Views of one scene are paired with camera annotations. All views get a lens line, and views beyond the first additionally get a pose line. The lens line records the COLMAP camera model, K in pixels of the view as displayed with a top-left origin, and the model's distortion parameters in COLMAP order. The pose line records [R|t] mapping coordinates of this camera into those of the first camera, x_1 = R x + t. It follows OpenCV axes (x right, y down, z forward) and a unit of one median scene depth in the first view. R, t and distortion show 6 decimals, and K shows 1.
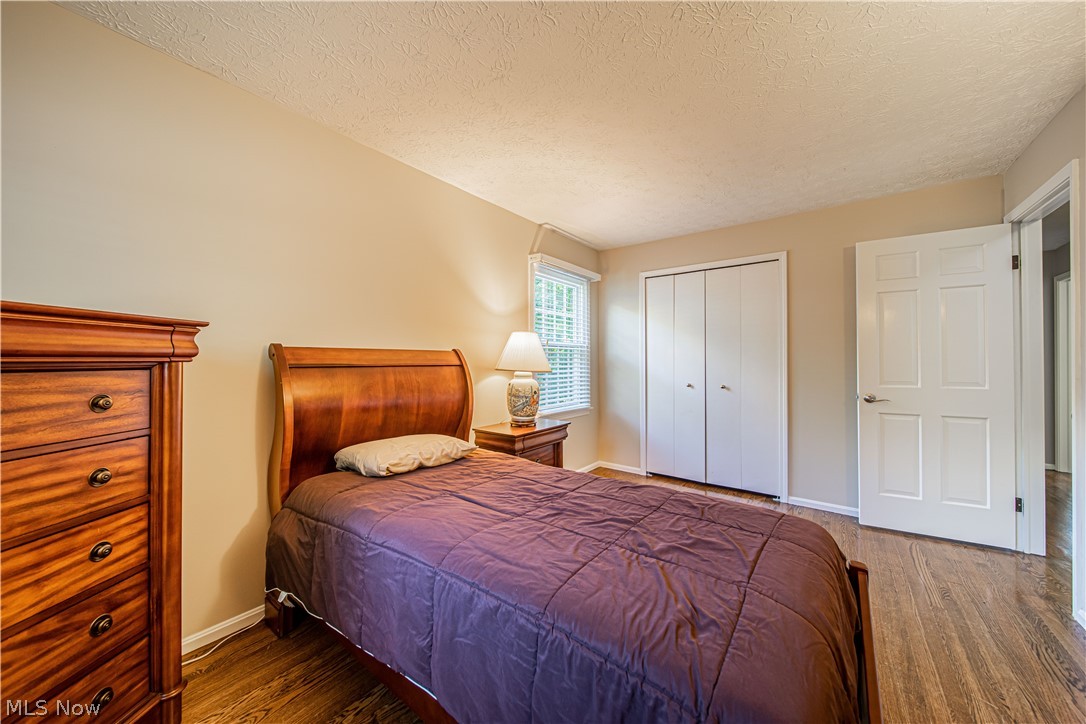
lens RADIAL K [[380.1, 0, 546.2], [0, 380.1, 358.2], [0, 0, 1]] dist [-0.001122, -0.000561]
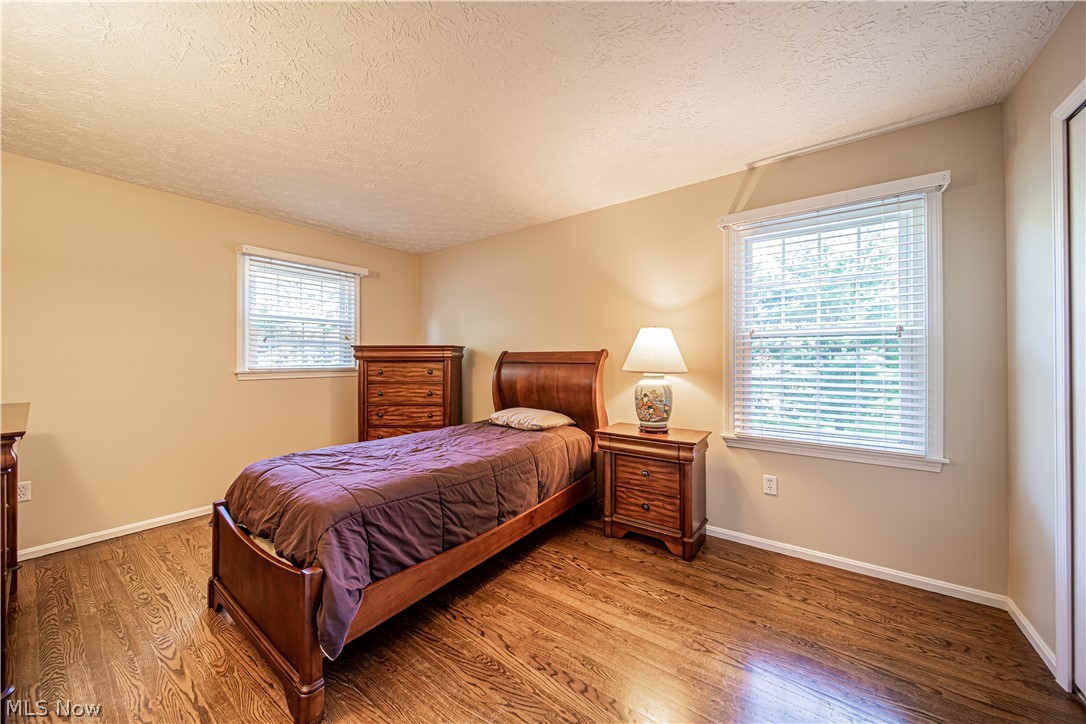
lens RADIAL K [[380.1, 0, 546.2], [0, 380.1, 358.2], [0, 0, 1]] dist [-0.001122, -0.000561]
pose [[0.015438, 0.004785, -0.999869, 1.857480], [0.005547, 0.999973, 0.004871, -0.013133], [0.999865, -0.005622, 0.015411, 1.651895]]
